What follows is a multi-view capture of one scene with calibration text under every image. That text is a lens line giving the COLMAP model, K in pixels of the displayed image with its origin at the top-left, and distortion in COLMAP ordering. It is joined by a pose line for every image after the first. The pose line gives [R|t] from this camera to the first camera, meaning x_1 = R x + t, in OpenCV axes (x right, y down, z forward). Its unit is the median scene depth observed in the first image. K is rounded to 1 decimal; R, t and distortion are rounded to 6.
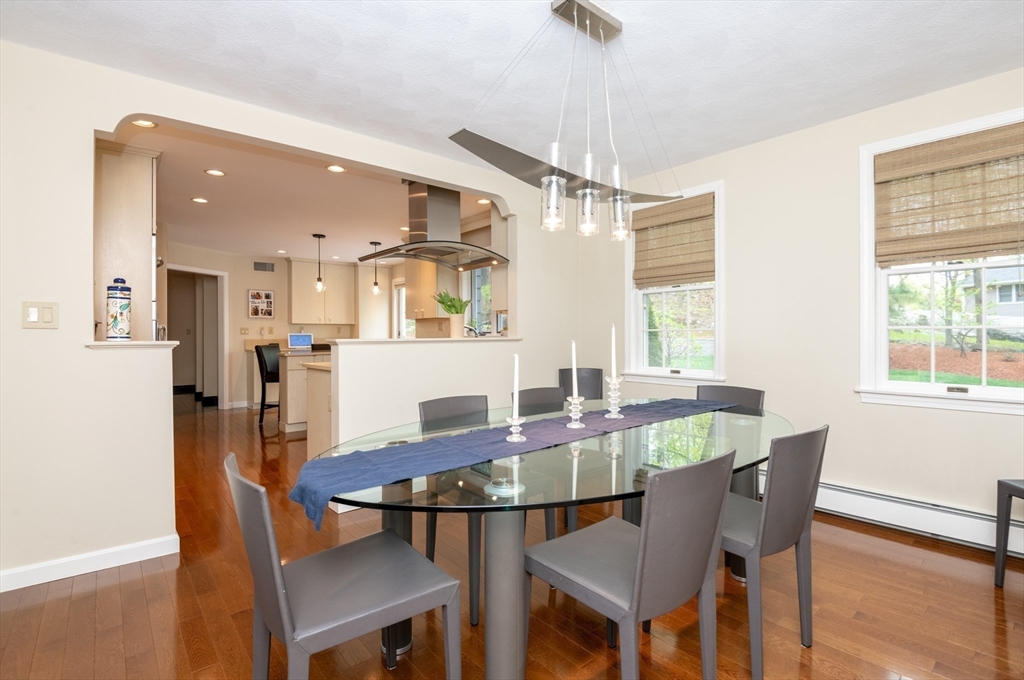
lens RADIAL K [[470.9, 0, 531.0], [0, 470.9, 337.2], [0, 0, 1]] dist [-0.013606, -0.005561]
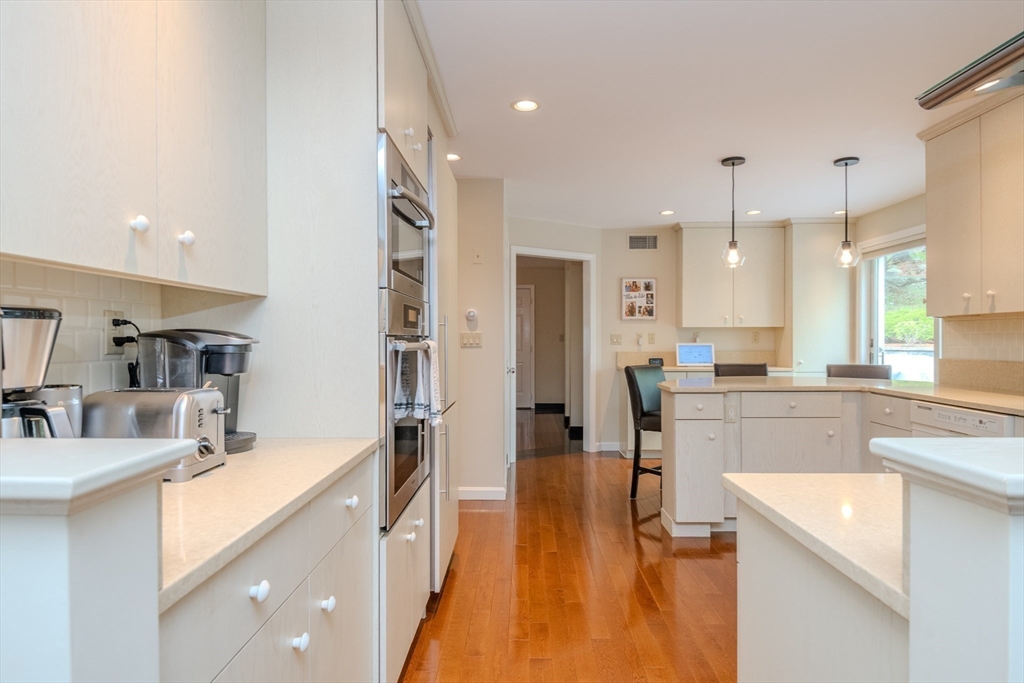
lens RADIAL K [[560.3, 0, 519.0], [0, 560.3, 338.5], [0, 0, 1]] dist [-0.002054, -0.002504]
pose [[0.732512, 0.004688, -0.680738, -0.162813], [-0.006325, 0.999980, 0.000081, -0.013477], [0.680725, 0.004246, 0.732527, 0.309351]]
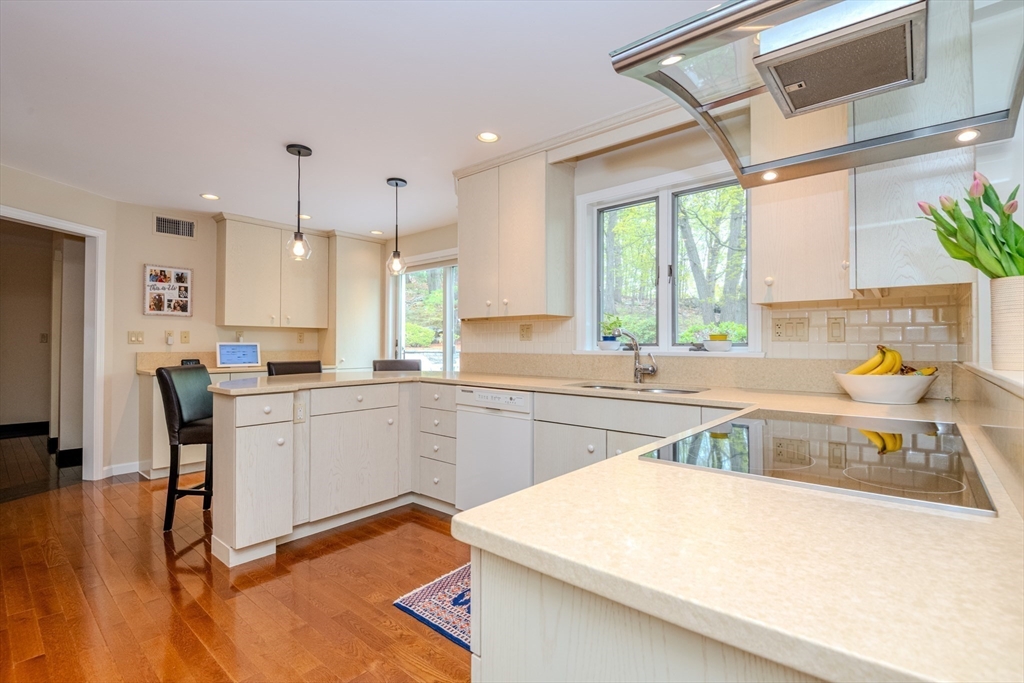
lens RADIAL K [[470.9, 0, 518.7], [0, 470.9, 339.4], [0, 0, 1]] dist [-0.013606, -0.005561]
pose [[0.991251, 0.009688, 0.131637, -0.229792], [-0.007505, 0.999826, -0.017073, -0.004542], [-0.131779, 0.015935, 0.991151, 0.385446]]
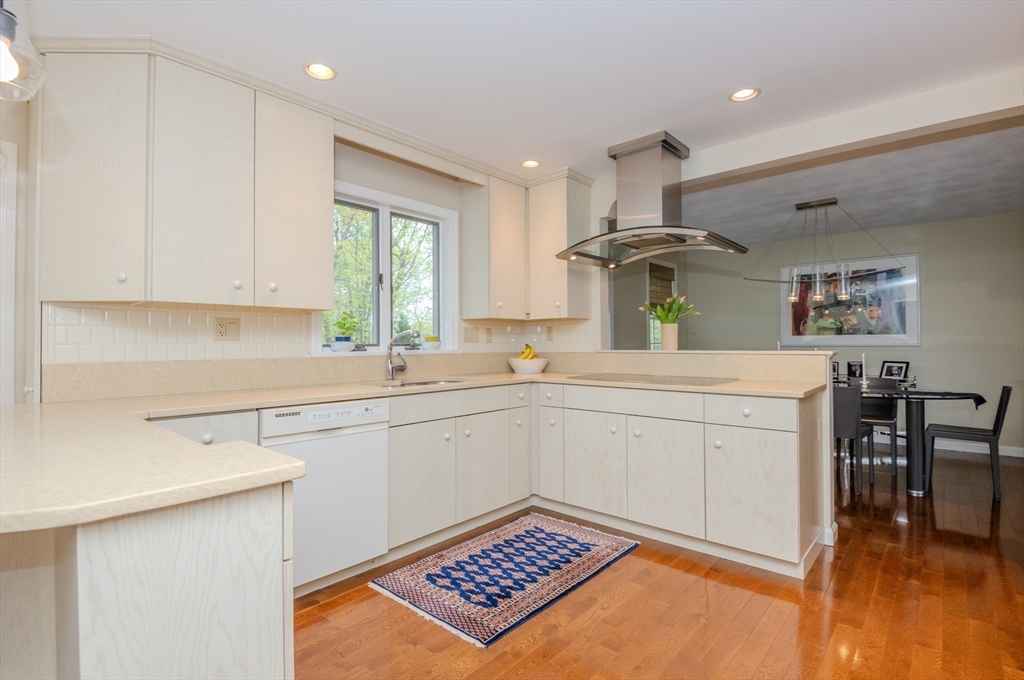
lens RADIAL K [[470.9, 0, 522.5], [0, 470.9, 338.3], [0, 0, 1]] dist [-0.013606, -0.005561]
pose [[-0.102076, 0.016392, 0.994642, -0.504276], [0.010793, 0.999824, -0.015370, -0.005937], [-0.994718, 0.009166, -0.102235, 0.673426]]
